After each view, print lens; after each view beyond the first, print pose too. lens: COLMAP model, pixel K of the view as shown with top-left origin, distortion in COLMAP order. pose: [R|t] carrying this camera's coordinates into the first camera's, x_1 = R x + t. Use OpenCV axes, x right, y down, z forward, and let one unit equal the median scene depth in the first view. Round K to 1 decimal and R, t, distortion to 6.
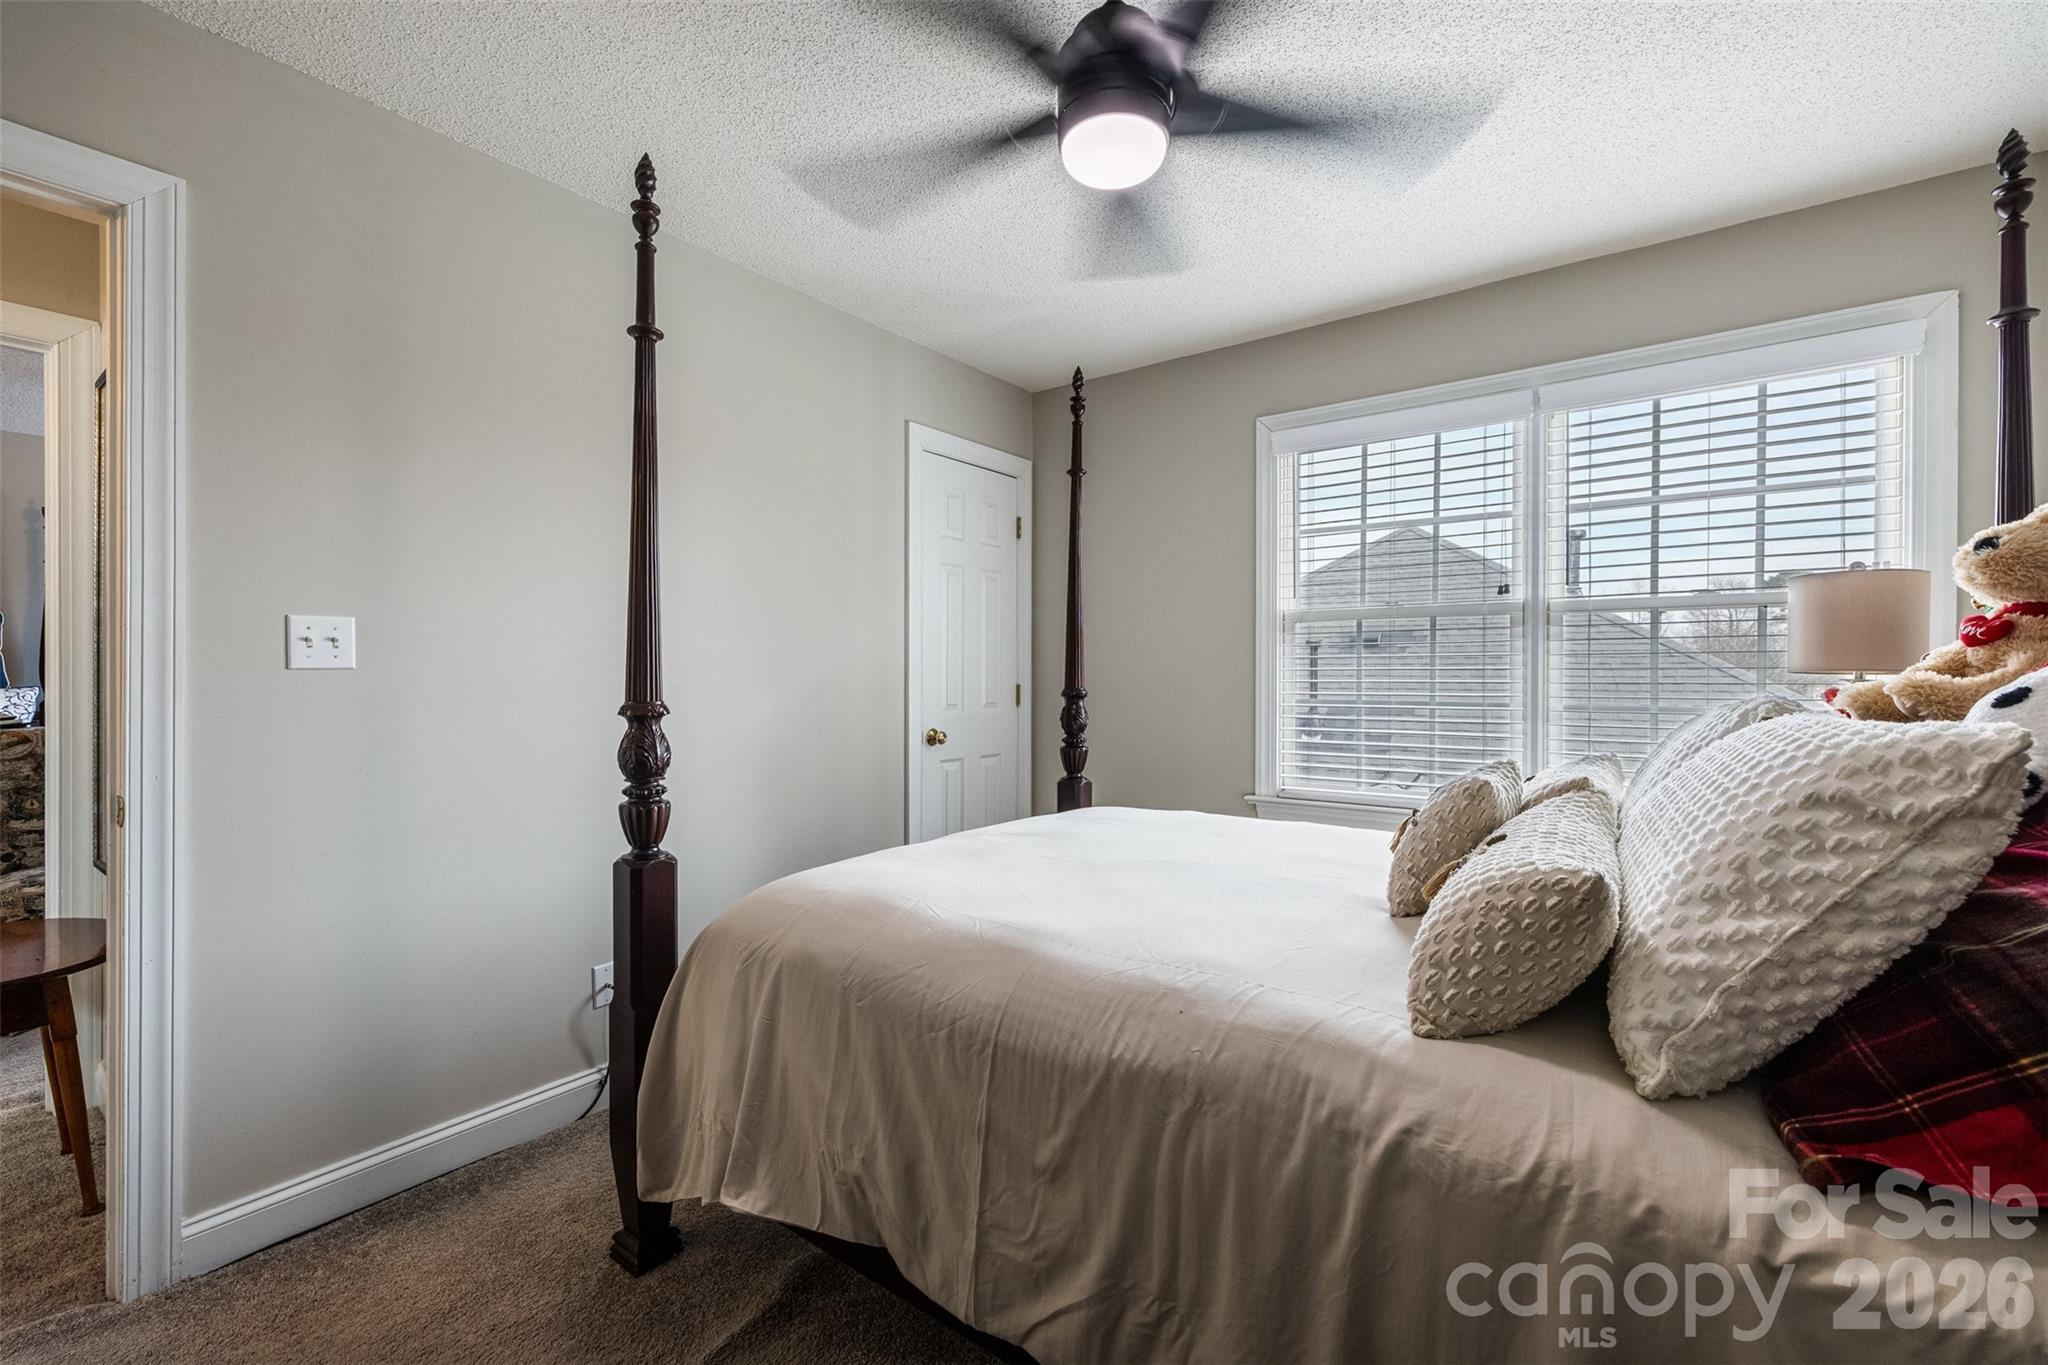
lens RADIAL K [[885.7, 0, 1022.8], [0, 885.7, 683.4], [0, 0, 1]] dist [0.003383, 0.000586]
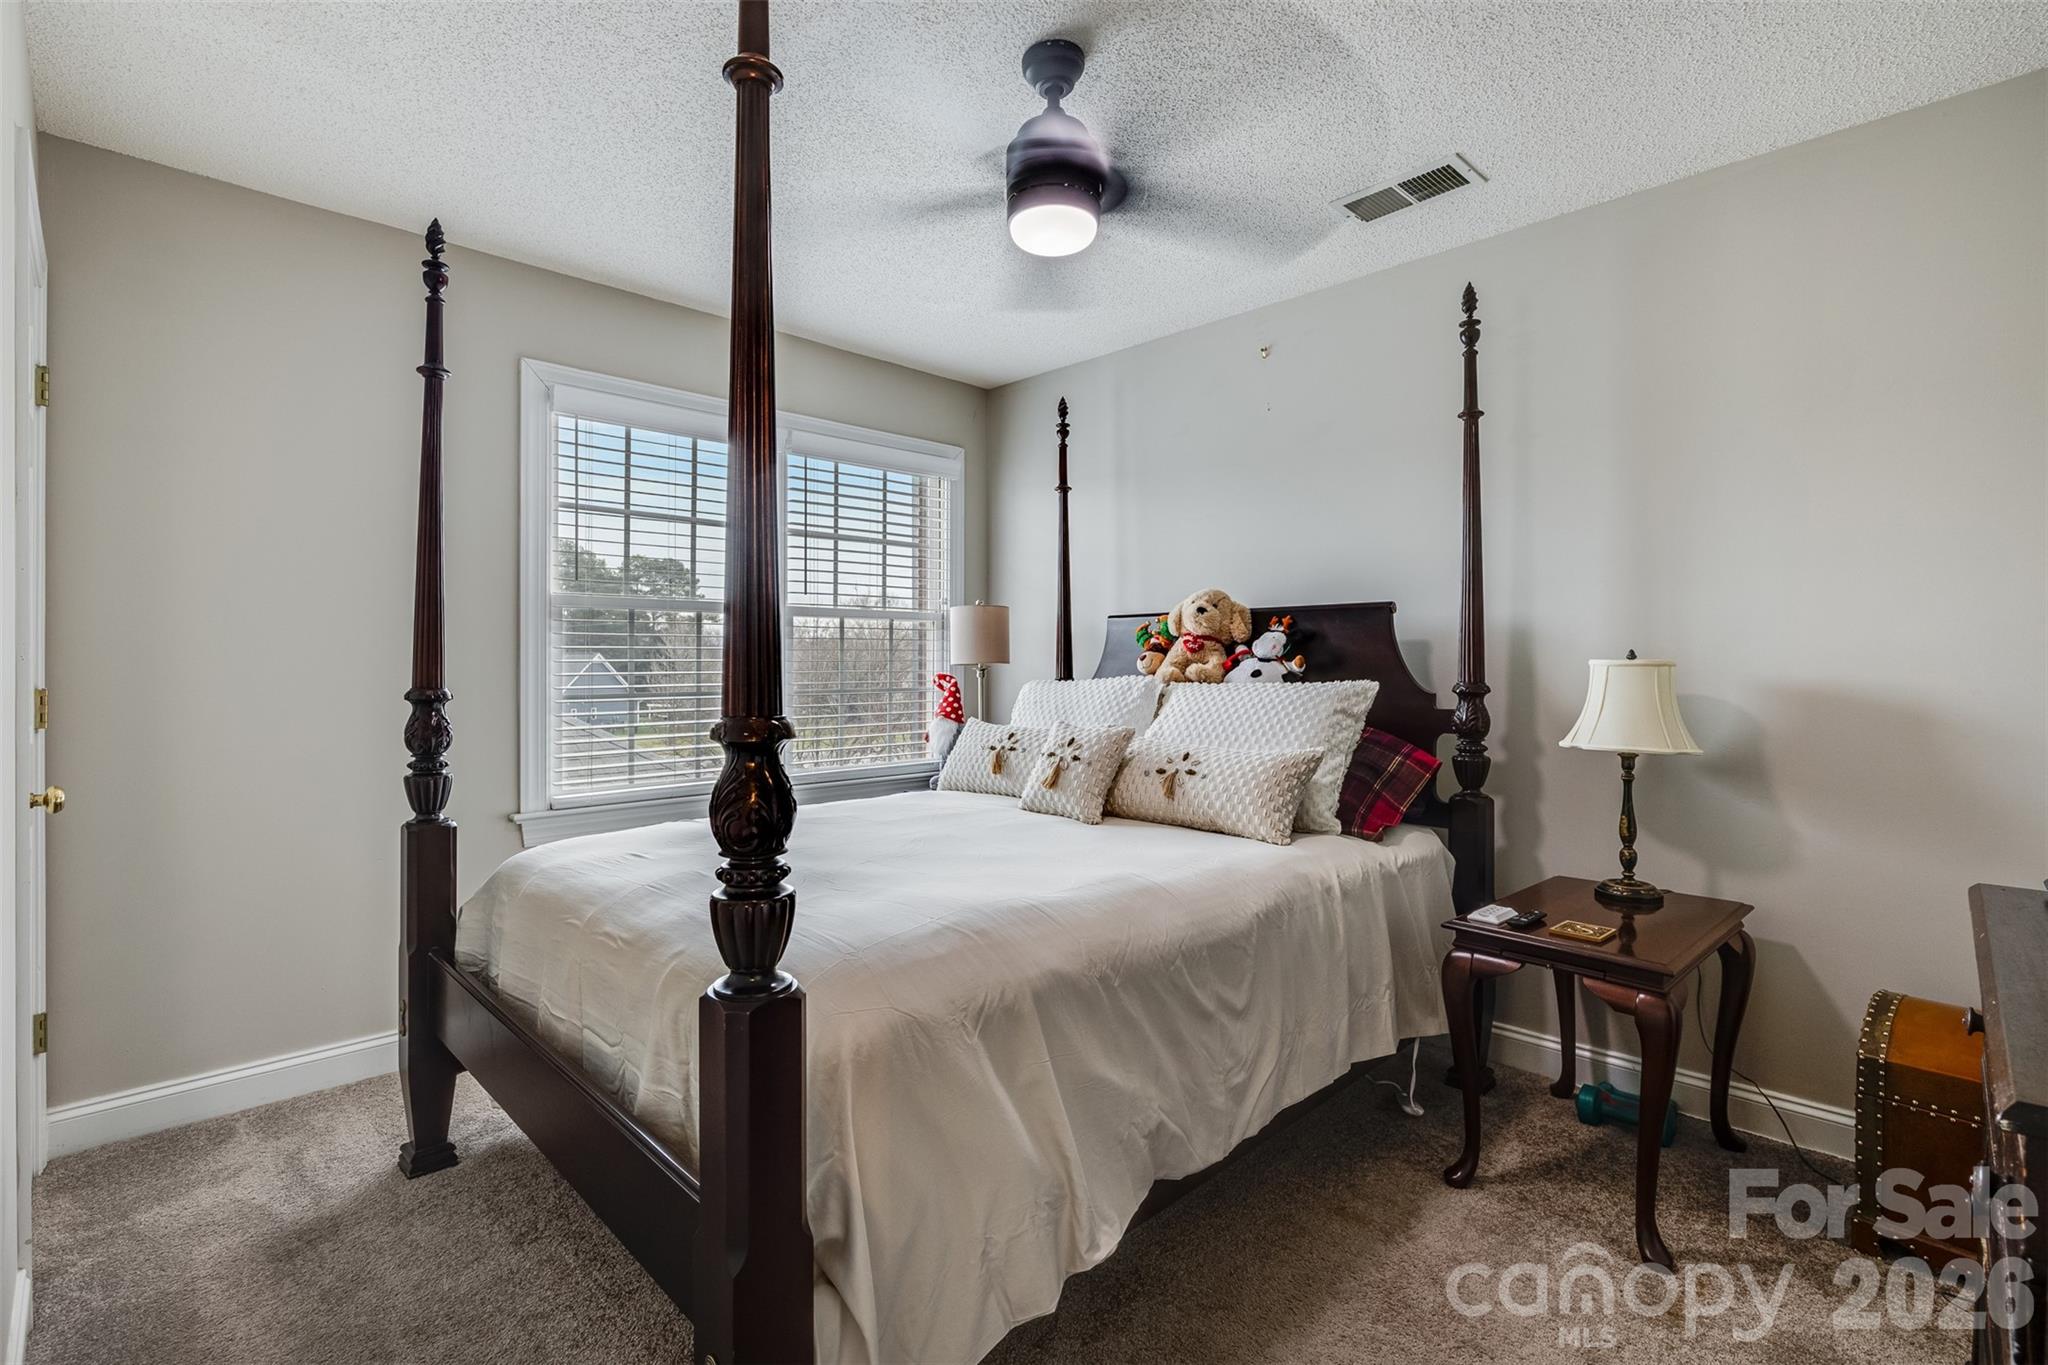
lens RADIAL K [[936.6, 0, 1027.0], [0, 936.6, 663.2], [0, 0, 1]] dist [-0.003477, -0.000222]
pose [[0.154226, 0.001413, 0.988035, -0.718352], [0.012917, 0.999911, -0.003446, -0.004414], [-0.987951, 0.013294, 0.154194, 0.537560]]
